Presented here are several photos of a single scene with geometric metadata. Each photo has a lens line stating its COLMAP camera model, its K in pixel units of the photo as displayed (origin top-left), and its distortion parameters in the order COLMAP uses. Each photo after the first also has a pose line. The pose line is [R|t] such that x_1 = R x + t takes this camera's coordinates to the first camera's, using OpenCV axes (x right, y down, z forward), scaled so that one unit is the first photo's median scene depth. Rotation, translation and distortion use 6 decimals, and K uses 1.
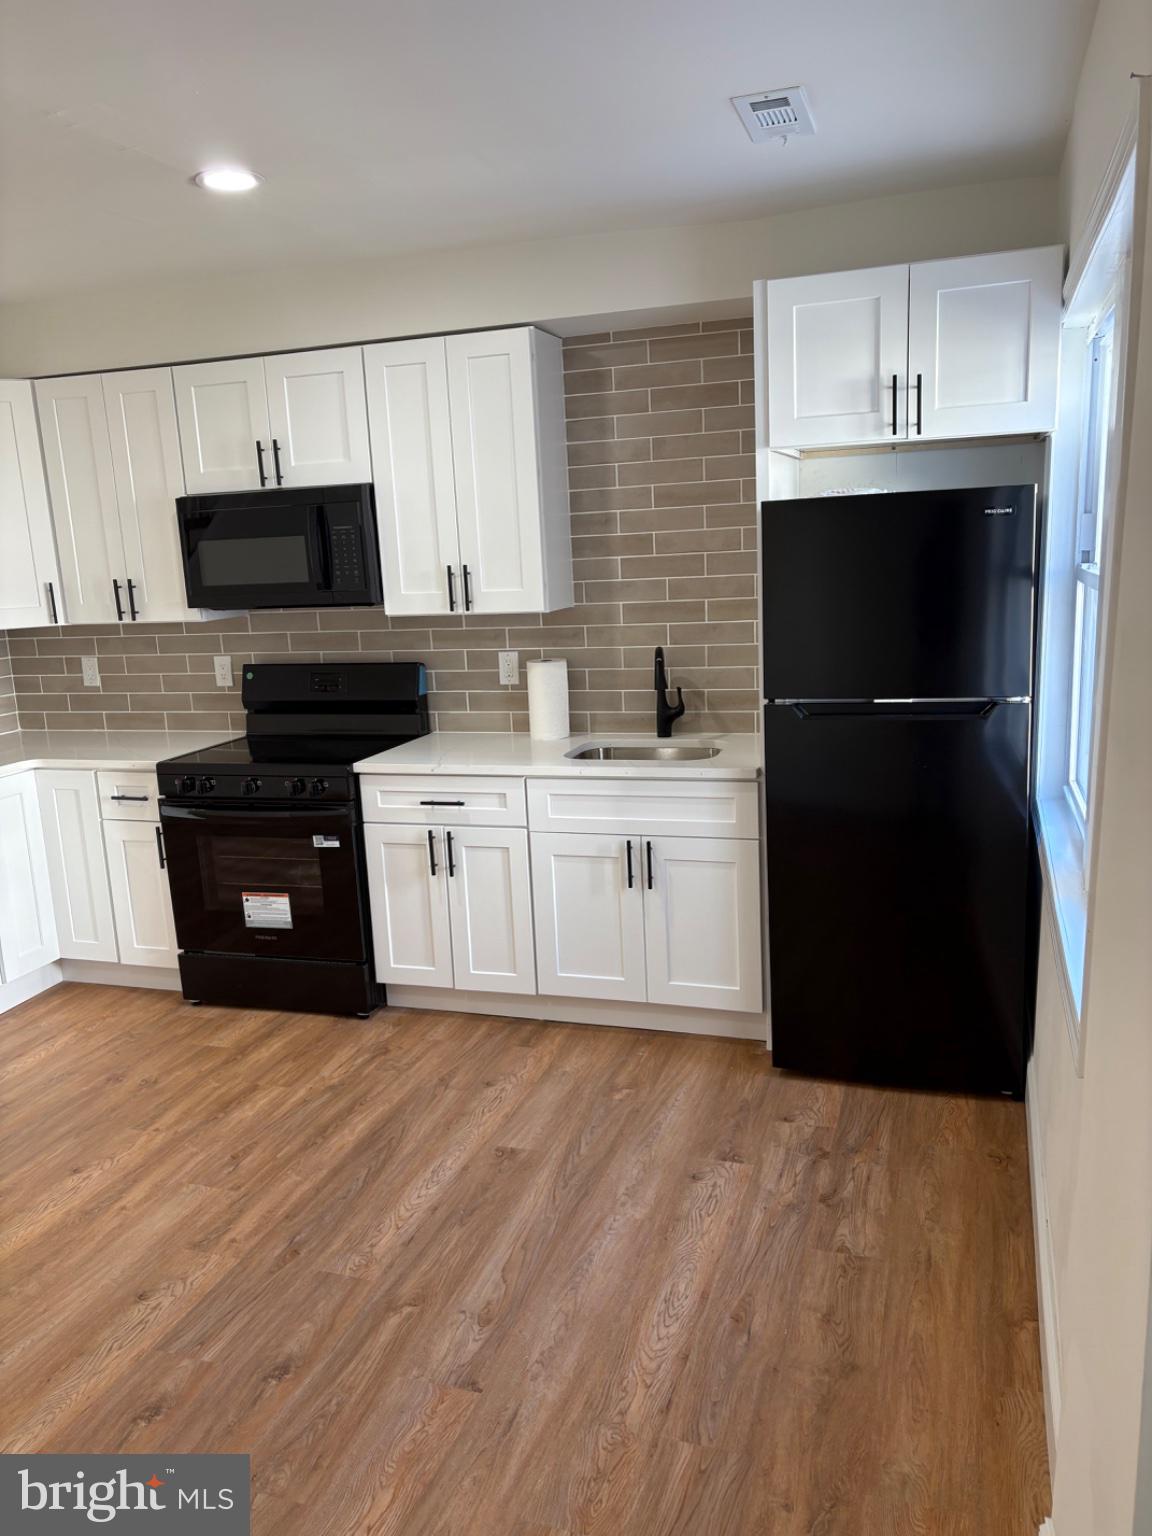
lens RADIAL K [[1142.4, 0, 585.4], [0, 1142.4, 776.0], [0, 0, 1]] dist [0.107849, -0.225318]
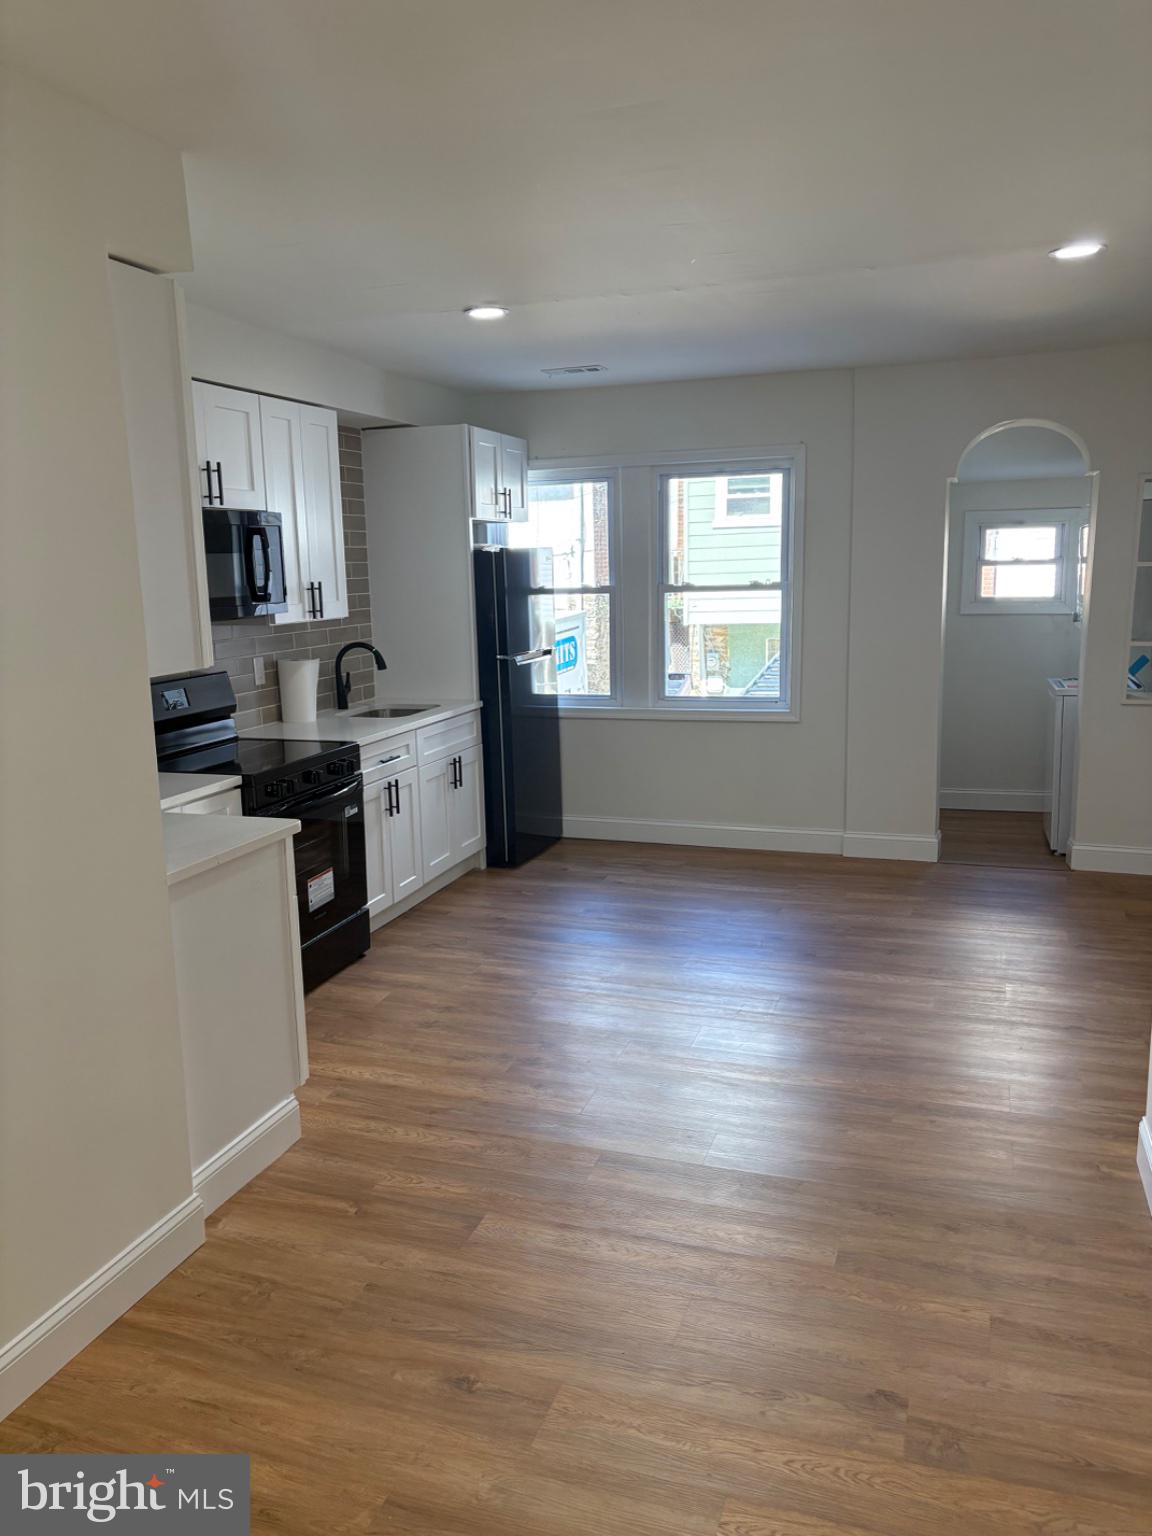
lens RADIAL K [[1142.4, 0, 585.4], [0, 1142.4, 776.0], [0, 0, 1]] dist [0.107849, -0.225318]
pose [[0.003742, -0.138537, 0.990350, -1.473209], [0.214599, 0.967395, 0.134515, -0.089484], [-0.976695, 0.212025, 0.033350, 0.758267]]
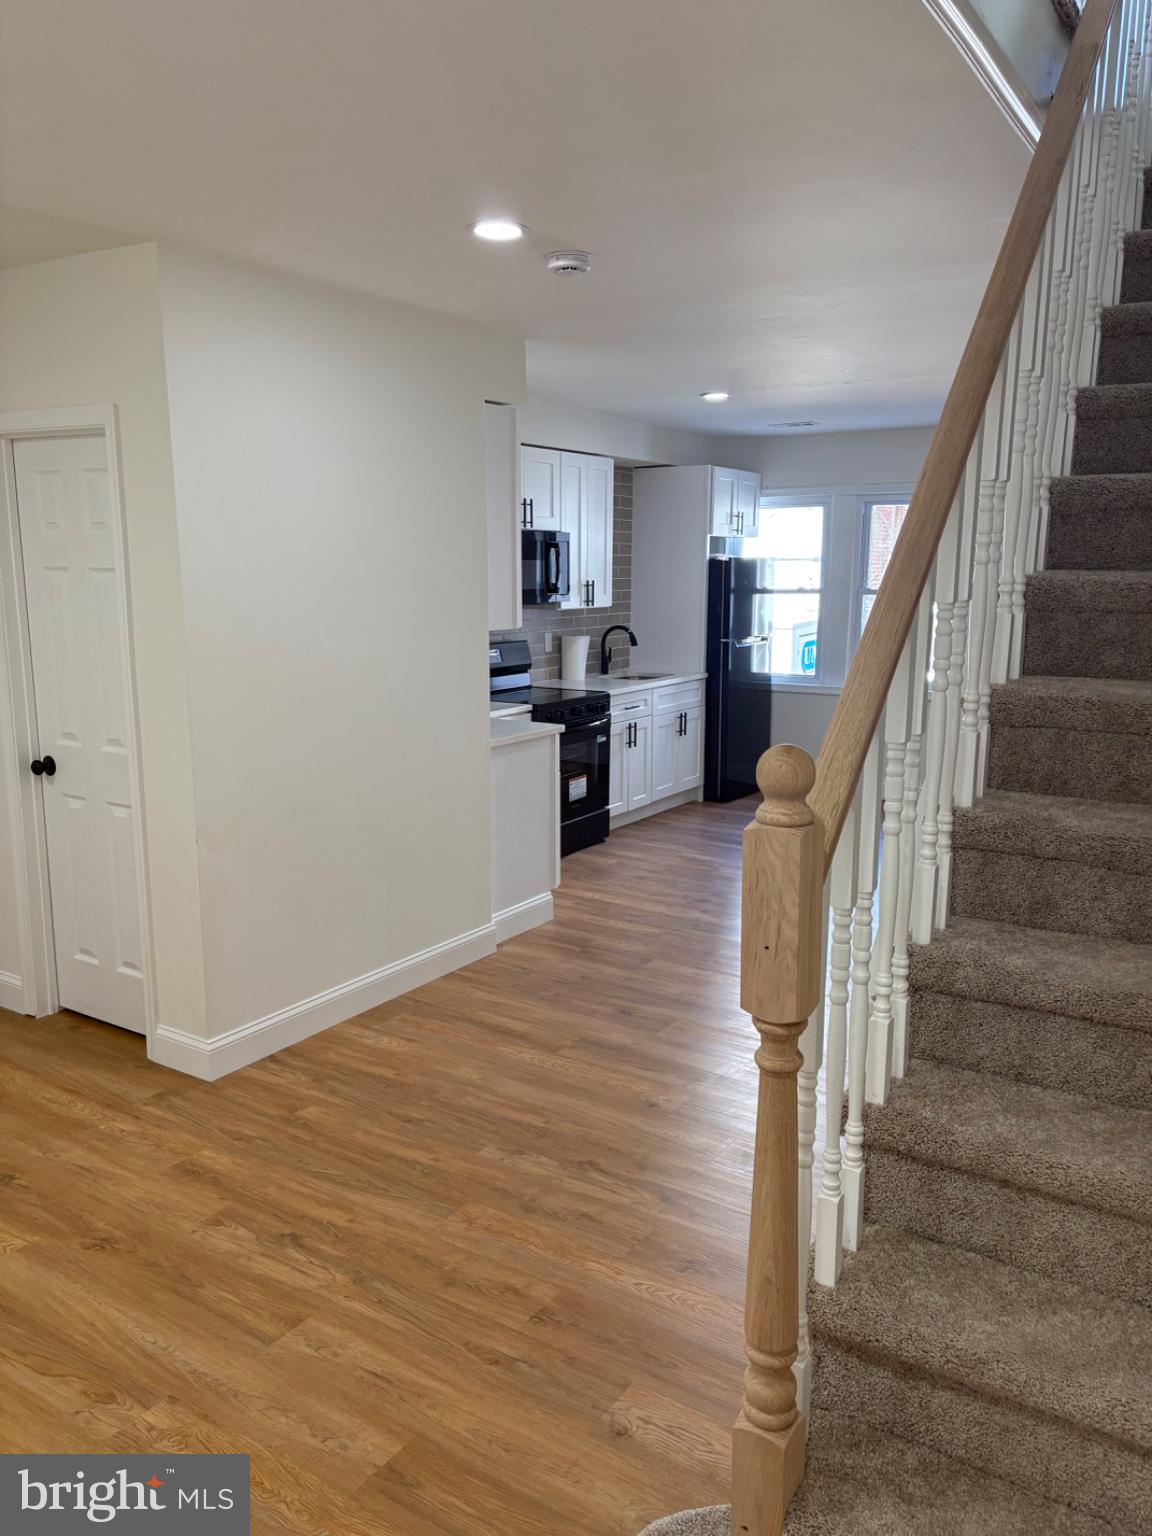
lens RADIAL K [[1142.4, 0, 585.4], [0, 1142.4, 776.0], [0, 0, 1]] dist [0.107849, -0.225318]
pose [[0.247969, -0.129875, 0.960023, -1.998603], [0.174725, 0.980718, 0.087544, -0.044351], [-0.952881, 0.146032, 0.265880, 0.607580]]
